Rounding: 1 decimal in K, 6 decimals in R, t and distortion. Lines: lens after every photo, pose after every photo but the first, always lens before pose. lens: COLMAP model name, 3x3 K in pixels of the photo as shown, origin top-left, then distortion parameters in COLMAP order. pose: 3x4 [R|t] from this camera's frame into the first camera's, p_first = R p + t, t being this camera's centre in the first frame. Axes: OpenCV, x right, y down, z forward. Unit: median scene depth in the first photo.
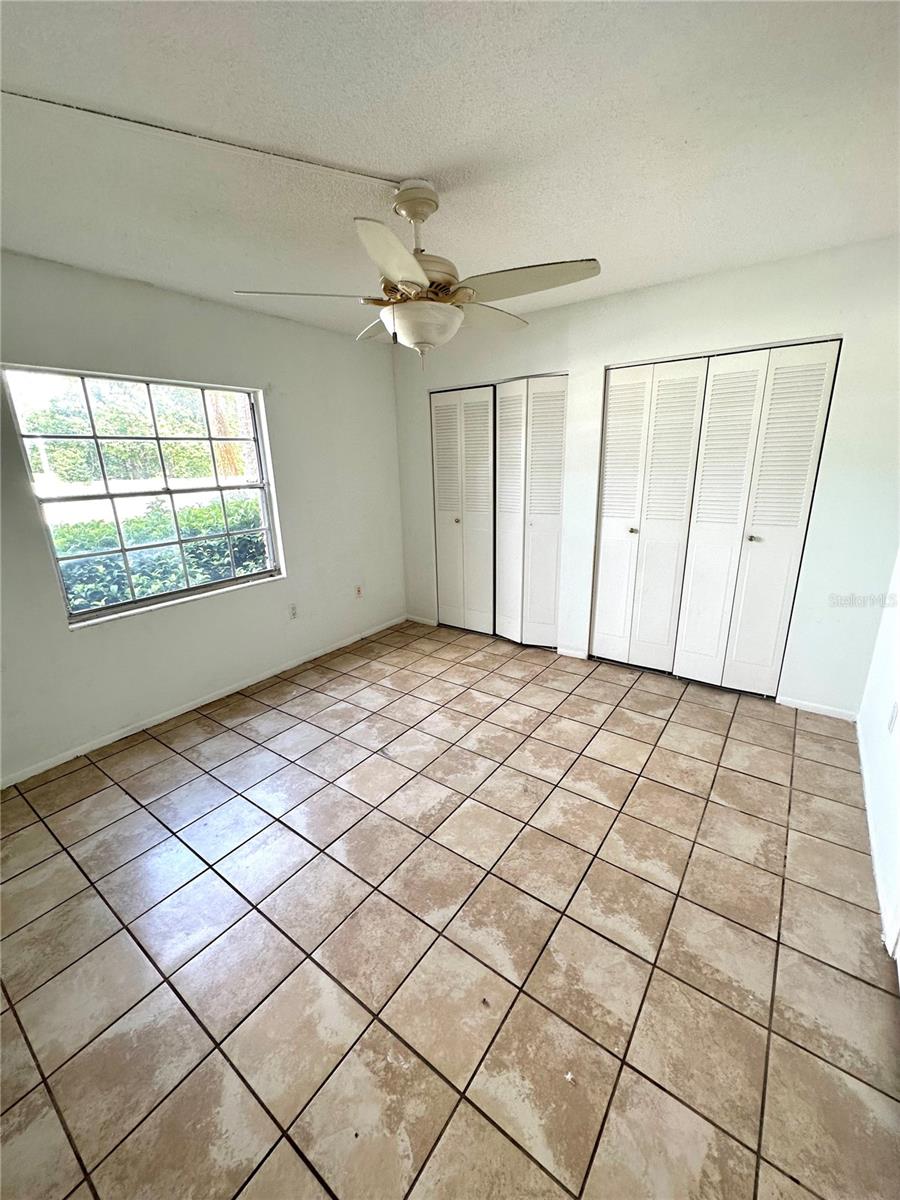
lens RADIAL K [[478.6, 0, 450.0], [0, 478.6, 600.0], [0, 0, 1]] dist [-0.001899, 0.000752]
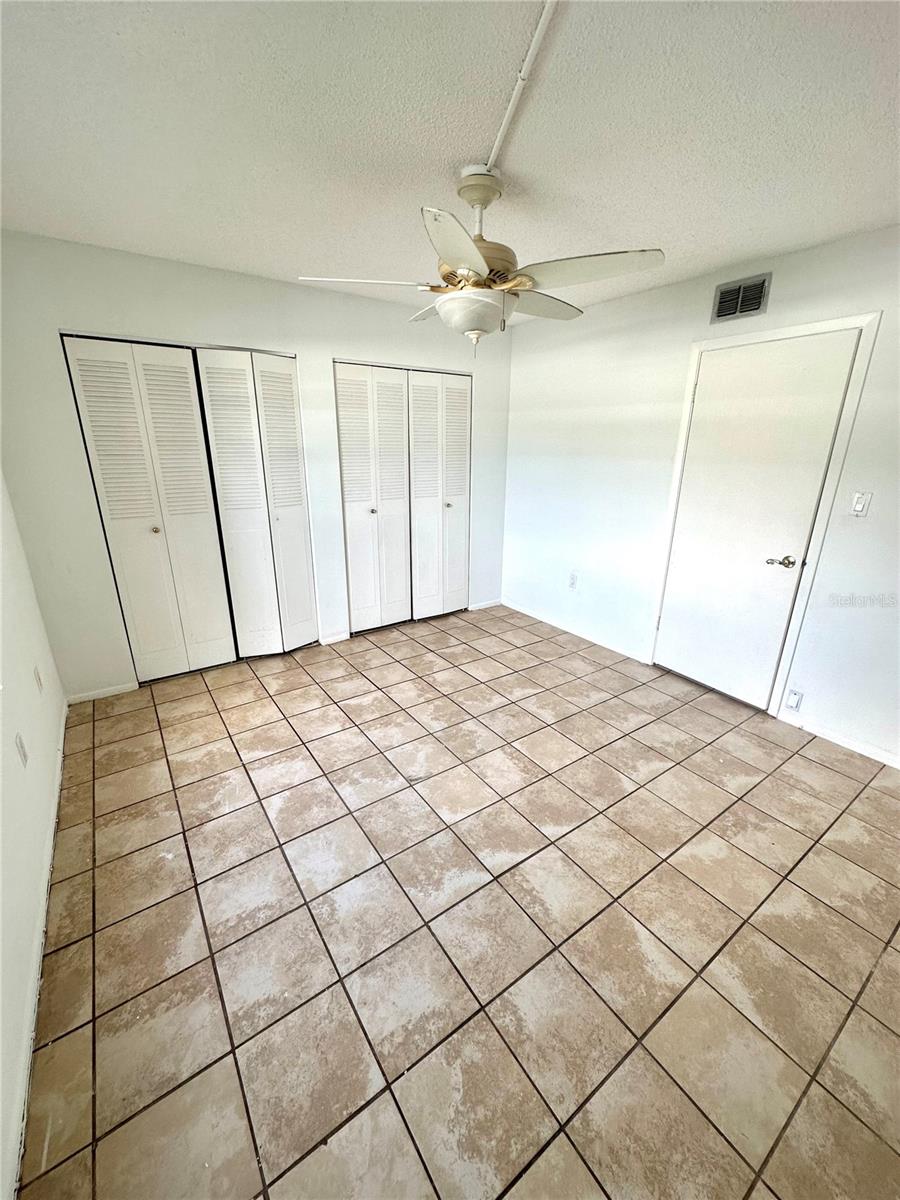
lens RADIAL K [[478.6, 0, 450.0], [0, 478.6, 600.0], [0, 0, 1]] dist [-0.001899, 0.000752]
pose [[0.322010, -0.271319, 0.907026, -0.727423], [0.251223, 0.948197, 0.194446, -0.133045], [-0.912796, 0.165252, 0.373491, 0.487774]]
